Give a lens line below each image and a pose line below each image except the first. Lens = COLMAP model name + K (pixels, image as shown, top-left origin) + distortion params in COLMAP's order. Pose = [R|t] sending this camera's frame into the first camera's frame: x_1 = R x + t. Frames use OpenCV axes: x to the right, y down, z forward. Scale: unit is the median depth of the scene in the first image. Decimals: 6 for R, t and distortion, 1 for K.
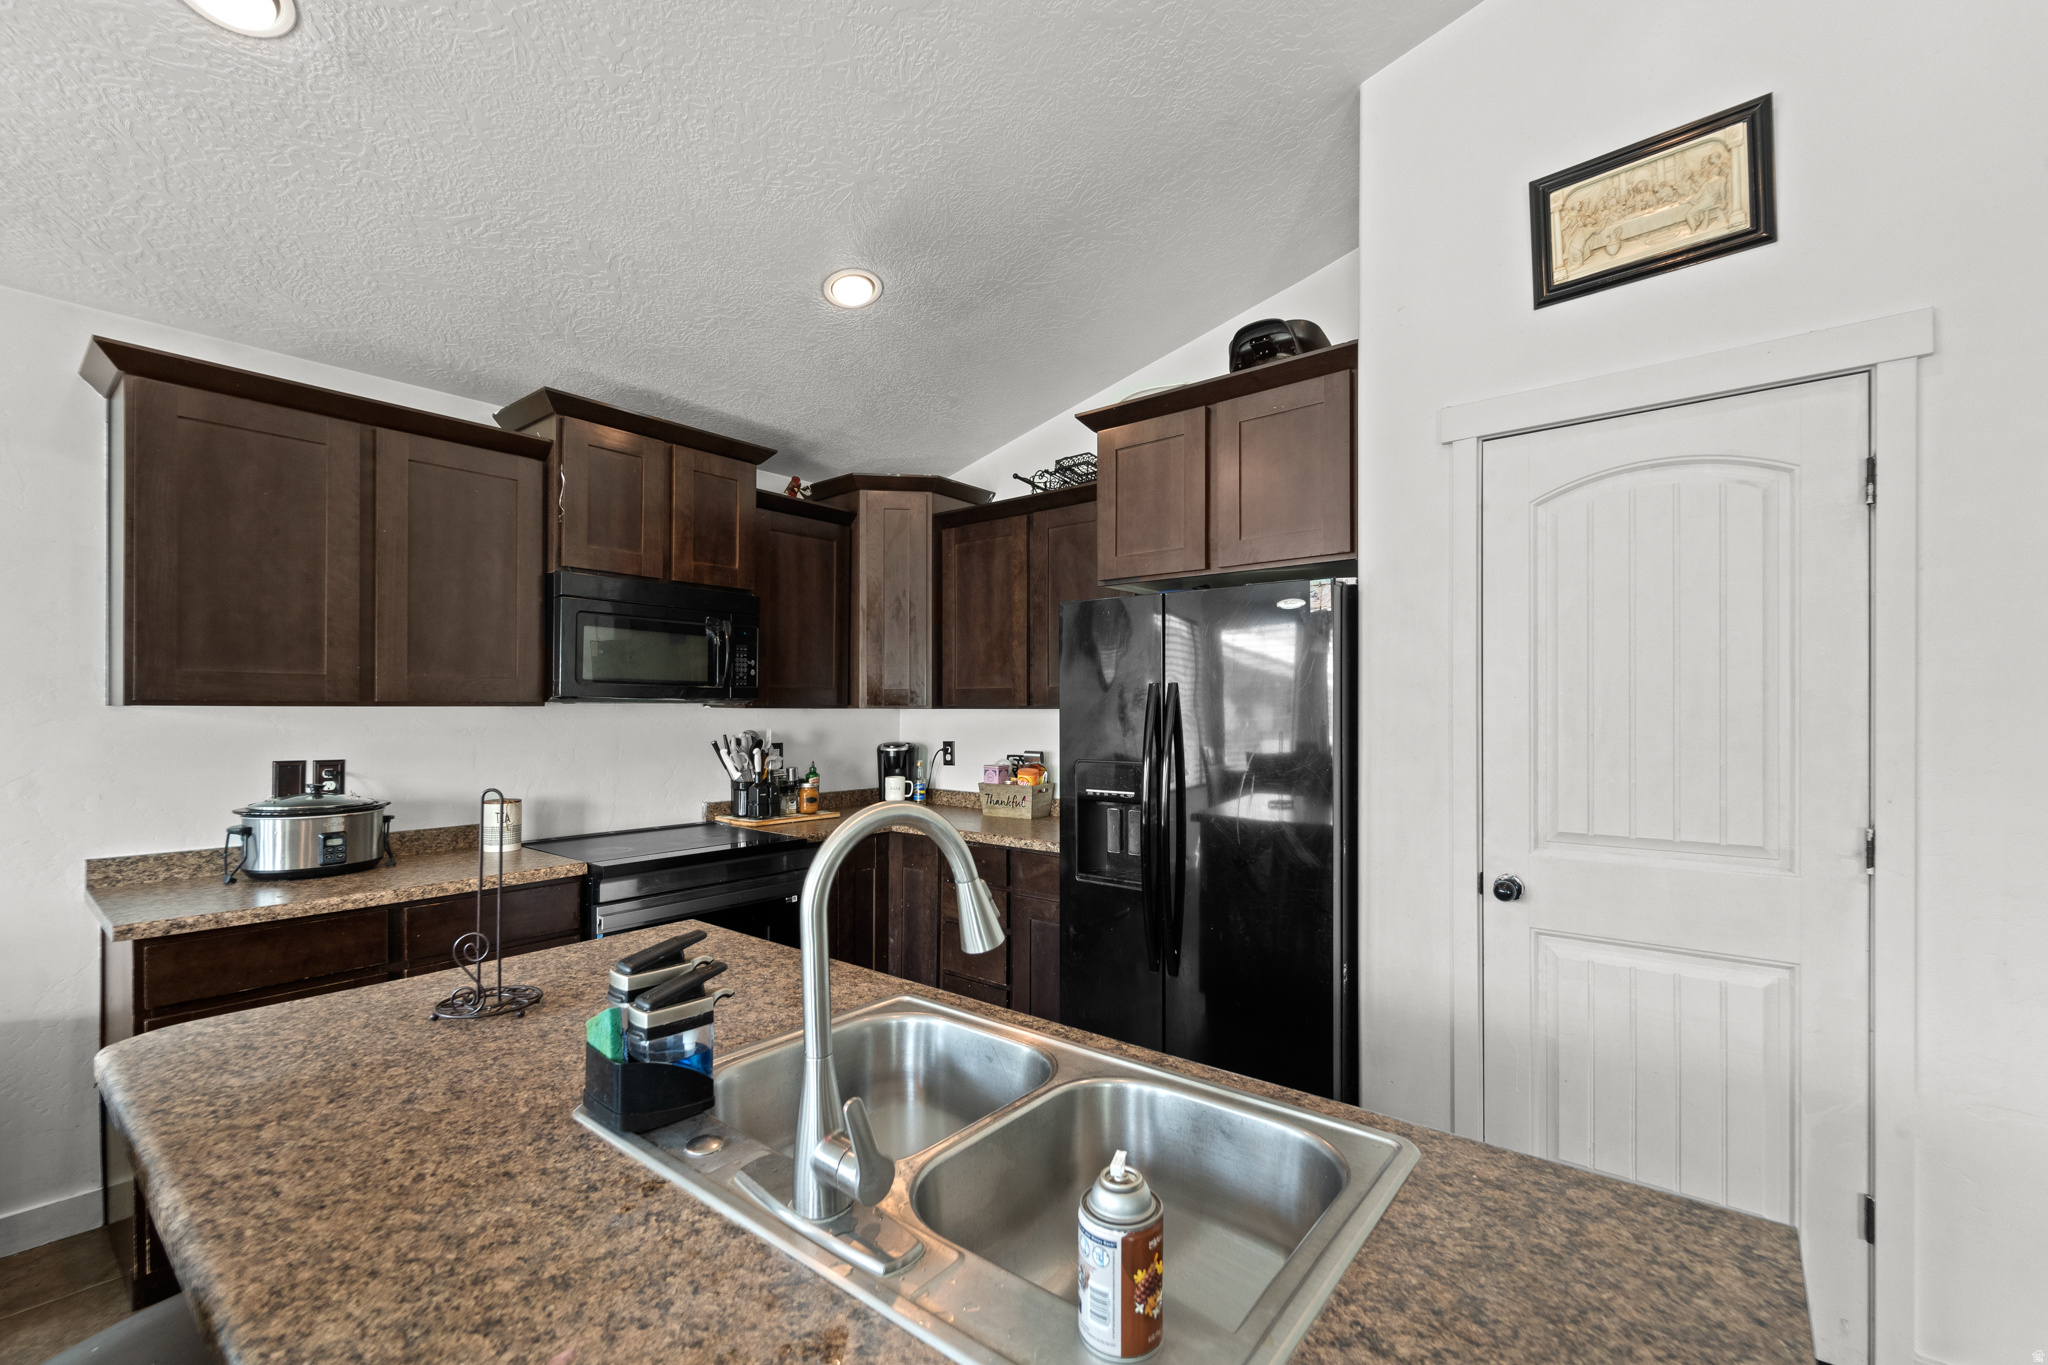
lens RADIAL K [[853.1, 0, 1027.3], [0, 853.1, 707.2], [0, 0, 1]] dist [0.000644, 0.000003]
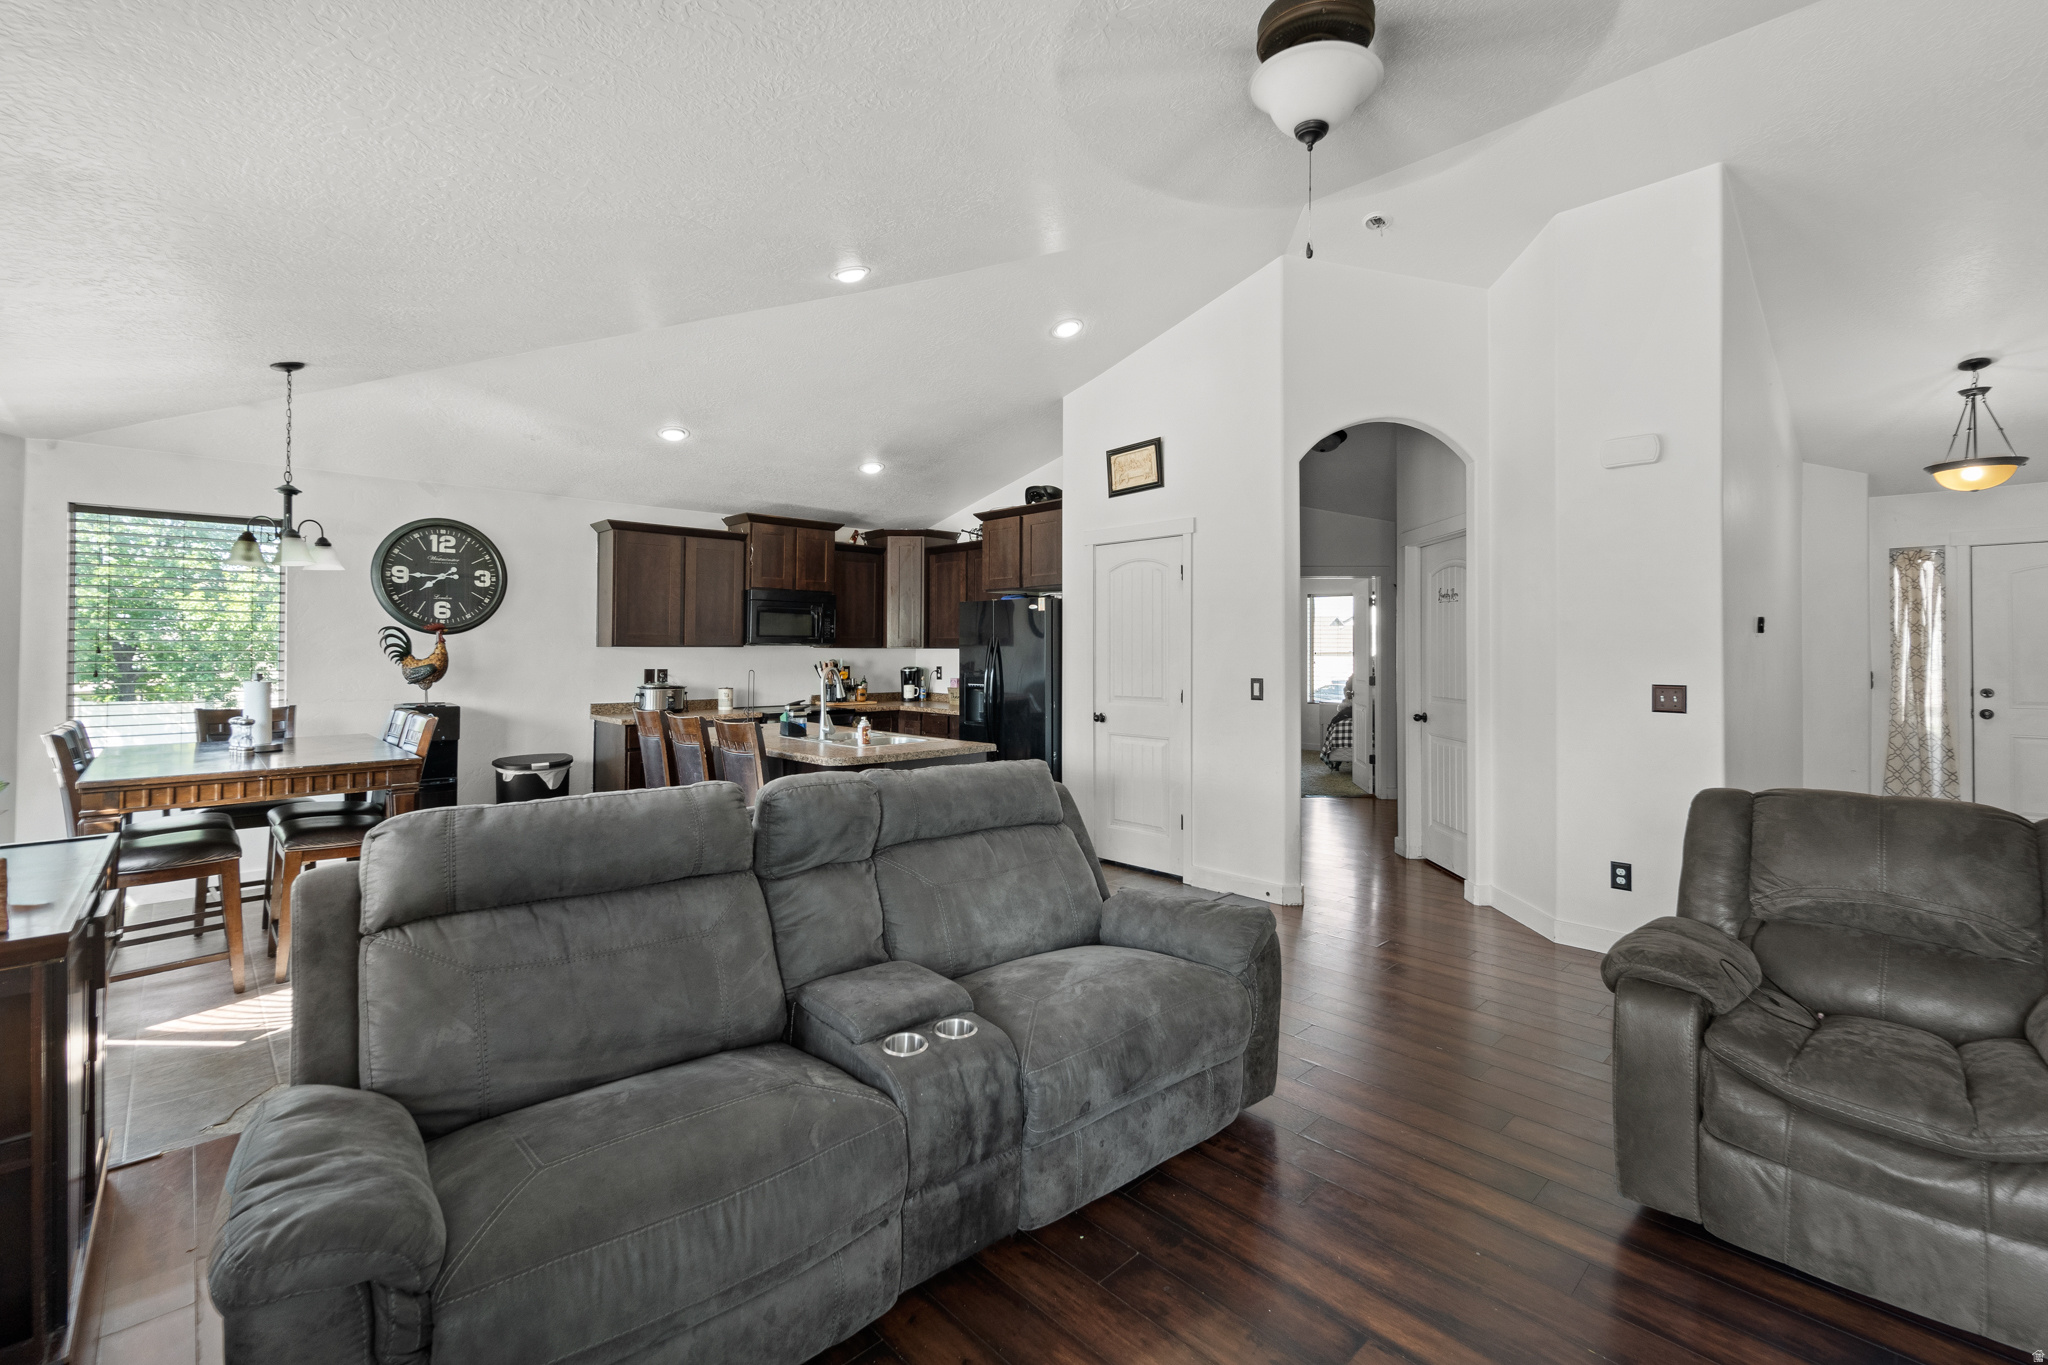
lens RADIAL K [[888.2, 0, 1004.7], [0, 888.2, 634.8], [0, 0, 1]] dist [-0.001312, -0.000211]
pose [[0.988160, -0.000201, -0.153429, 0.482896], [-0.001941, 0.999903, -0.013815, -0.002499], [0.153417, 0.013949, 0.988063, -1.221022]]
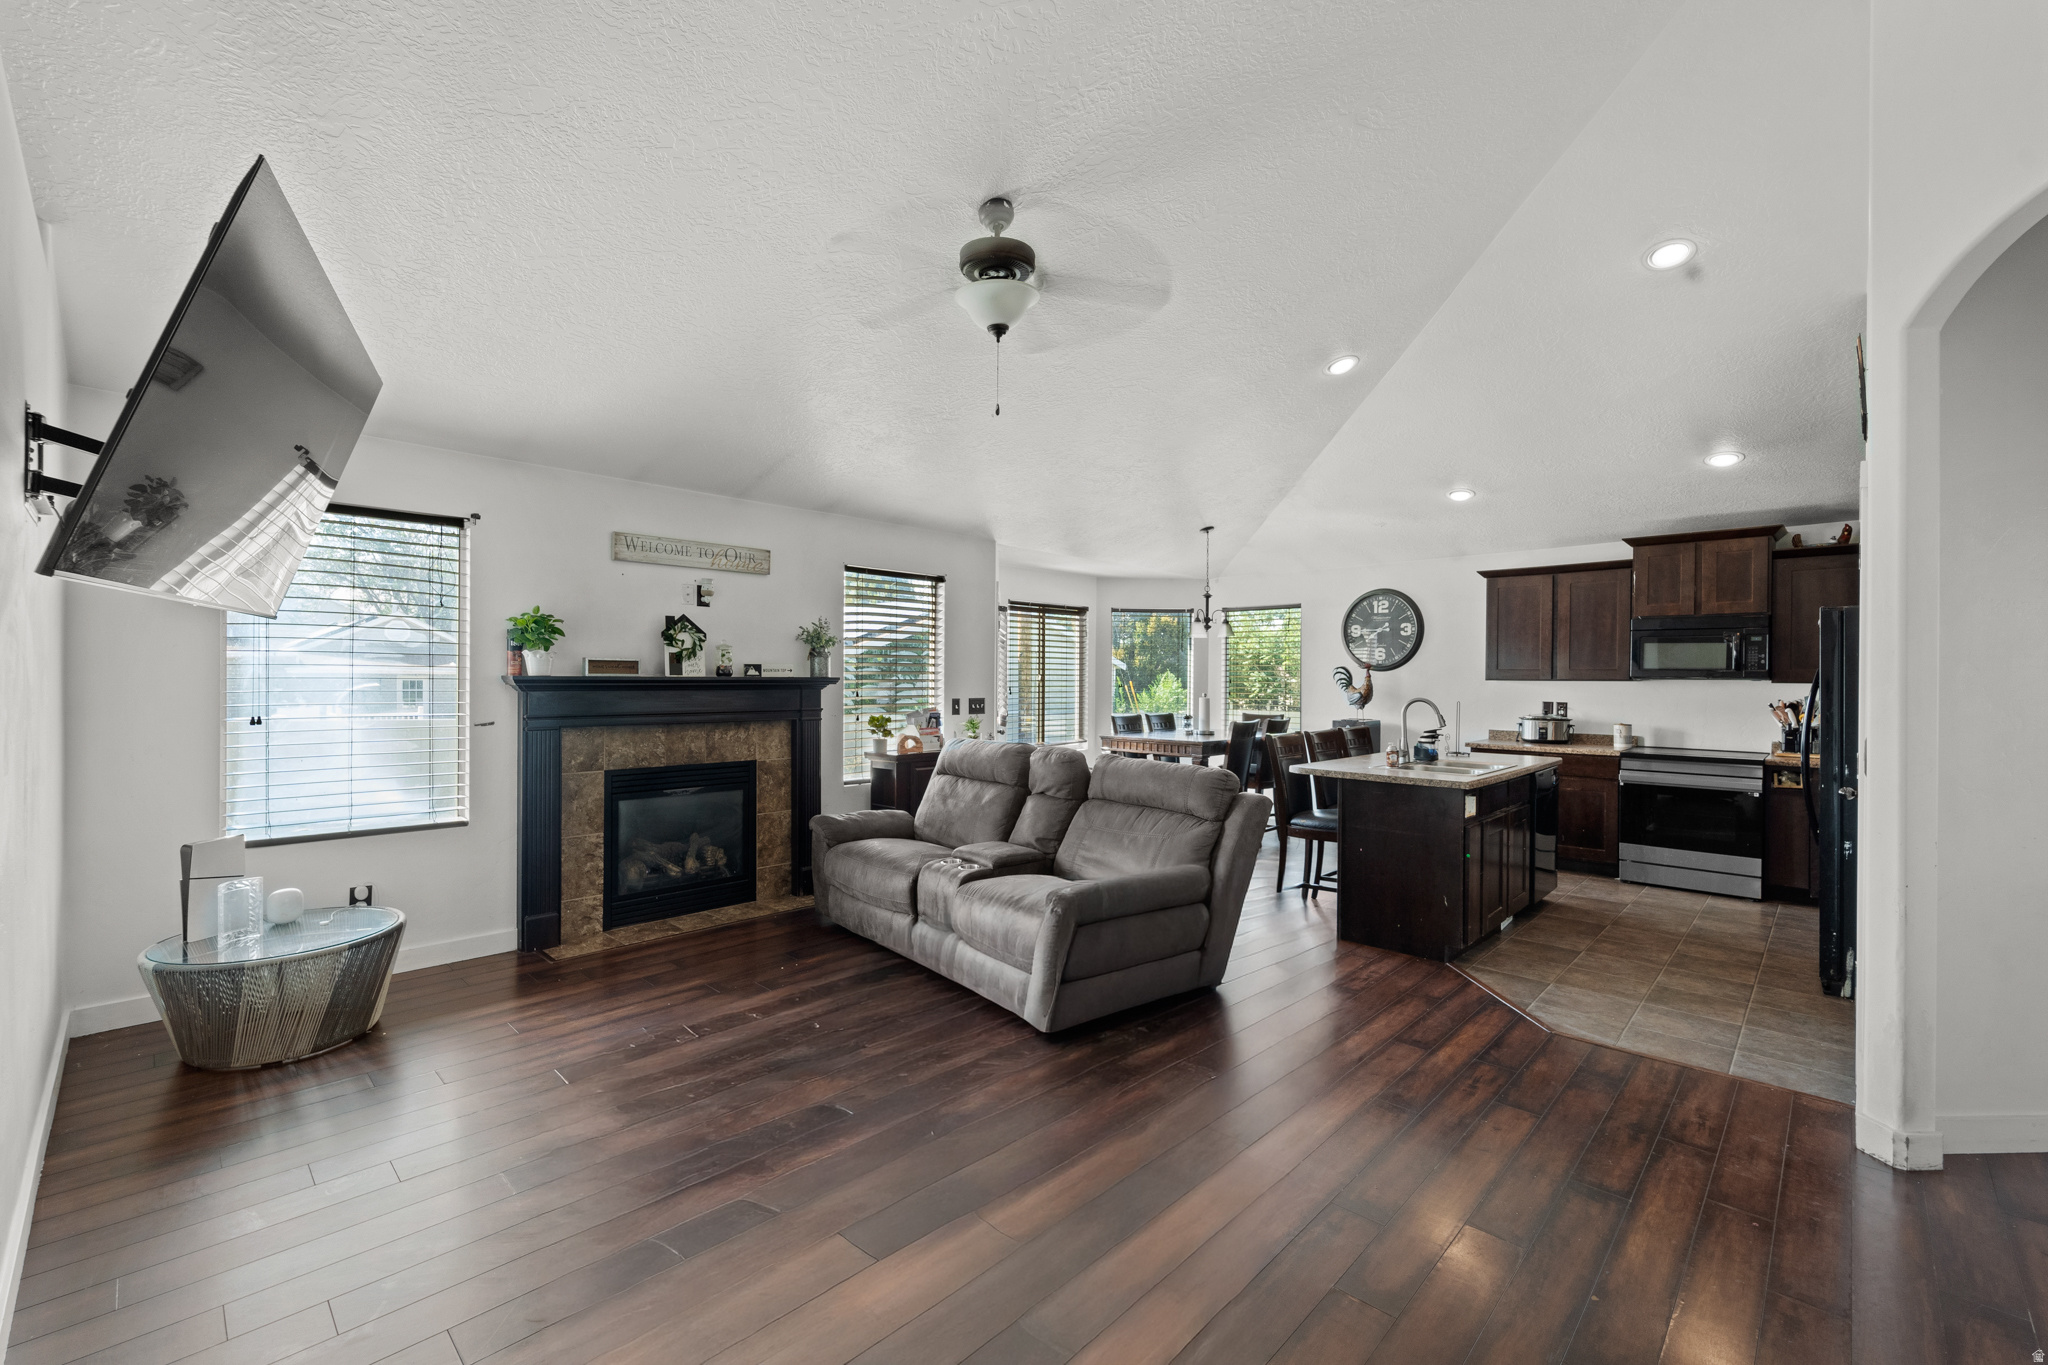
lens RADIAL K [[837.5, 0, 1024.0], [0, 837.5, 682.5], [0, 0, 1]] dist [0.001078, -0.000057]
pose [[-0.096357, 0.005041, -0.995334, 1.642767], [-0.003586, 0.999979, 0.005411, -0.004217], [0.995340, 0.004090, -0.096336, -0.318735]]
